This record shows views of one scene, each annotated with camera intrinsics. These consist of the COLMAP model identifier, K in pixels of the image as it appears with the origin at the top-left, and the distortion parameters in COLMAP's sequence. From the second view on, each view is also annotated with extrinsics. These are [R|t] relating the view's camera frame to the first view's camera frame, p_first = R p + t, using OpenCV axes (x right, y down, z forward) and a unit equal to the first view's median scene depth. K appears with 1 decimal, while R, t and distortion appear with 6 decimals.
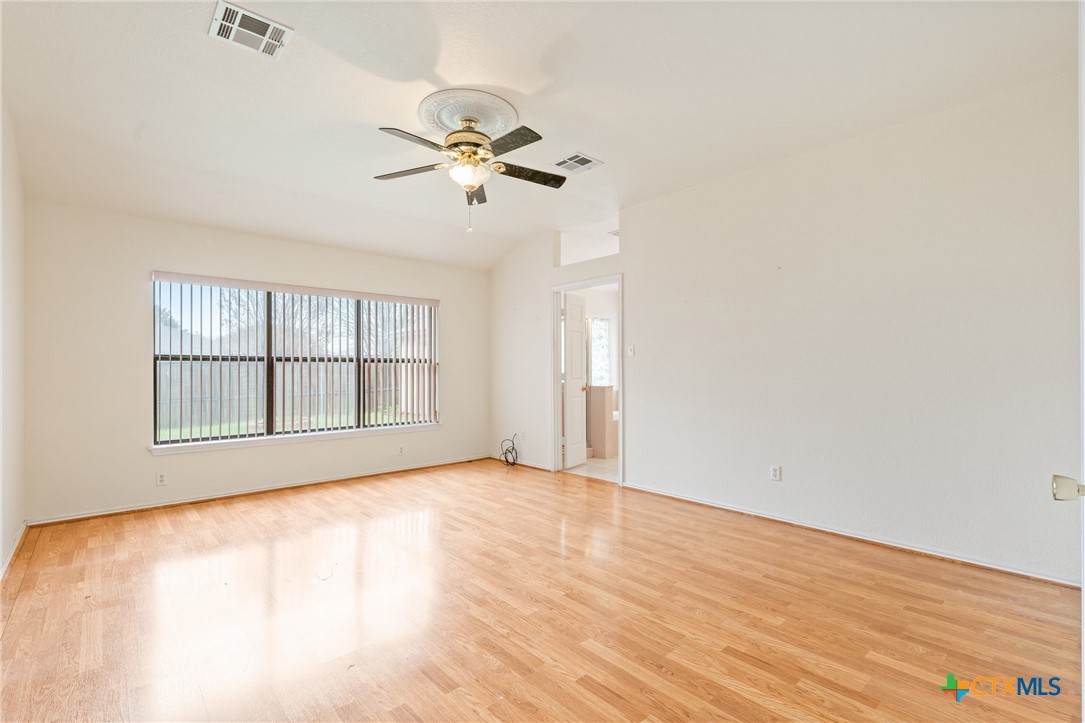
lens RADIAL K [[505.3, 0, 554.0], [0, 505.3, 366.6], [0, 0, 1]] dist [0.006340, -0.000123]
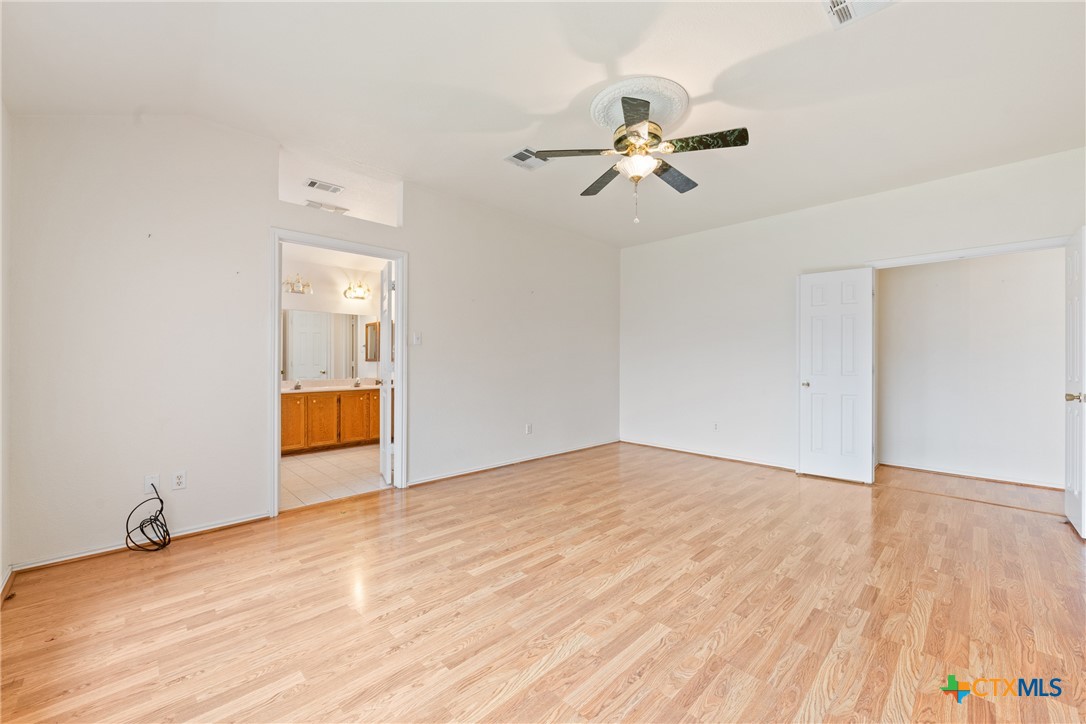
lens RADIAL K [[426.0, 0, 545.6], [0, 426.0, 361.9], [0, 0, 1]] dist [-0.001469, 0.000100]
pose [[-0.040405, -0.001642, 0.999182, -0.895864], [-0.009830, 0.999951, 0.001245, 0.007631], [-0.999135, -0.009771, -0.040419, 1.077218]]
